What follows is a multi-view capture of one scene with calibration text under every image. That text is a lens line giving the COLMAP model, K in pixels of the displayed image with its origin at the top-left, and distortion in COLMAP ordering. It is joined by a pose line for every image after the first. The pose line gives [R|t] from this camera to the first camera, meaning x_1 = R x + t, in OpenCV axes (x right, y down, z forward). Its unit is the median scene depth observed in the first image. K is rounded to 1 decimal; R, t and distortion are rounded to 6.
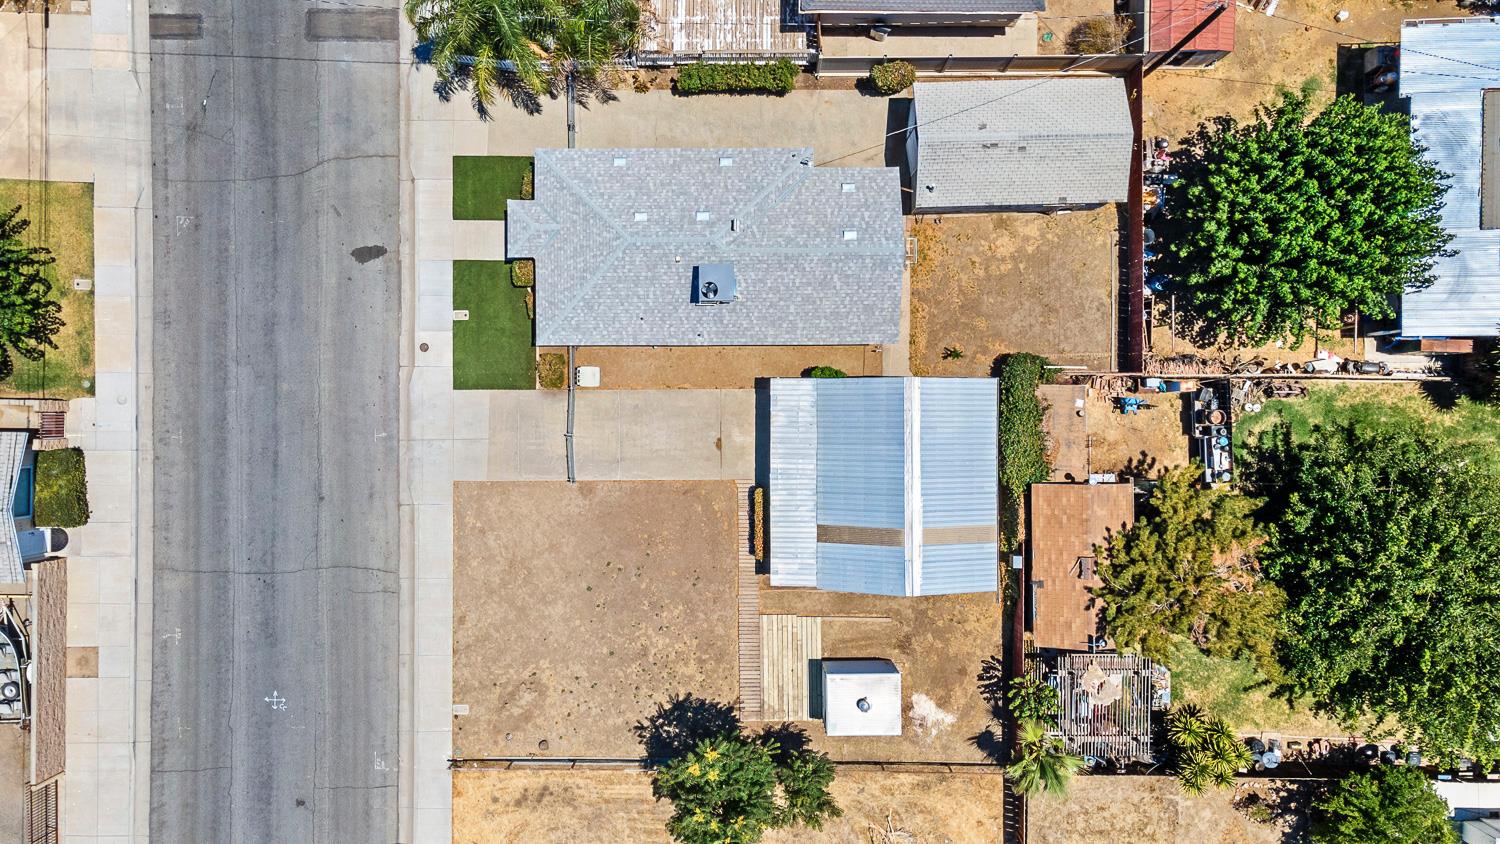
lens RADIAL K [[1107.6, 0, 750.0], [0, 1107.6, 422.0], [0, 0, 1]] dist [0.000778, 0.115540]
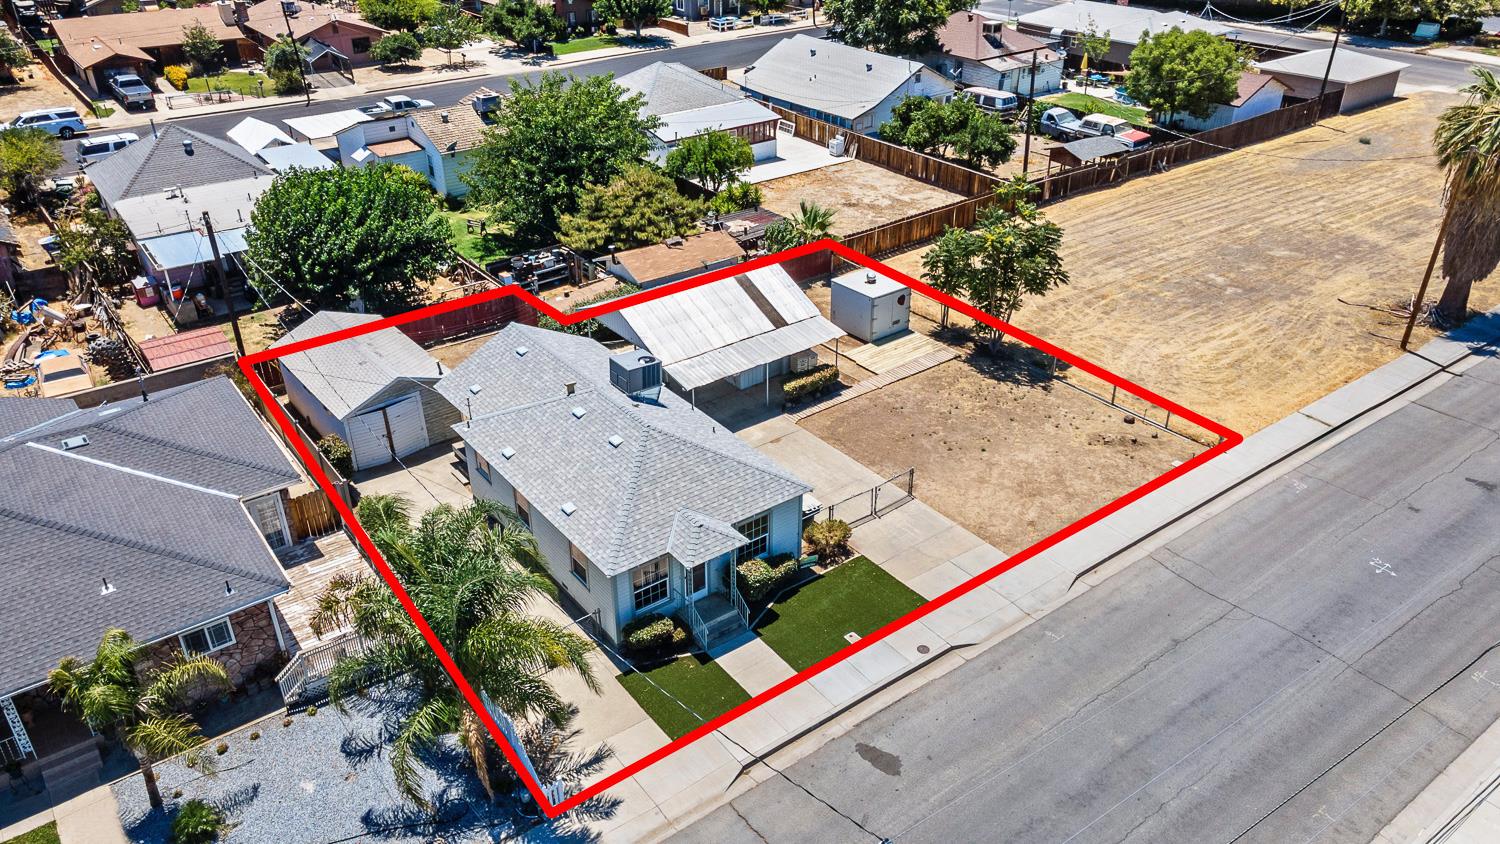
lens RADIAL K [[1095.7, 0, 747.7], [0, 1095.7, 426.3], [0, 0, 1]] dist [0.022121, 0.031292]
pose [[-0.598426, -0.386010, 0.702056, -0.668125], [0.800996, -0.306927, 0.514005, -0.478485], [0.017069, 0.869938, 0.492865, 0.523491]]
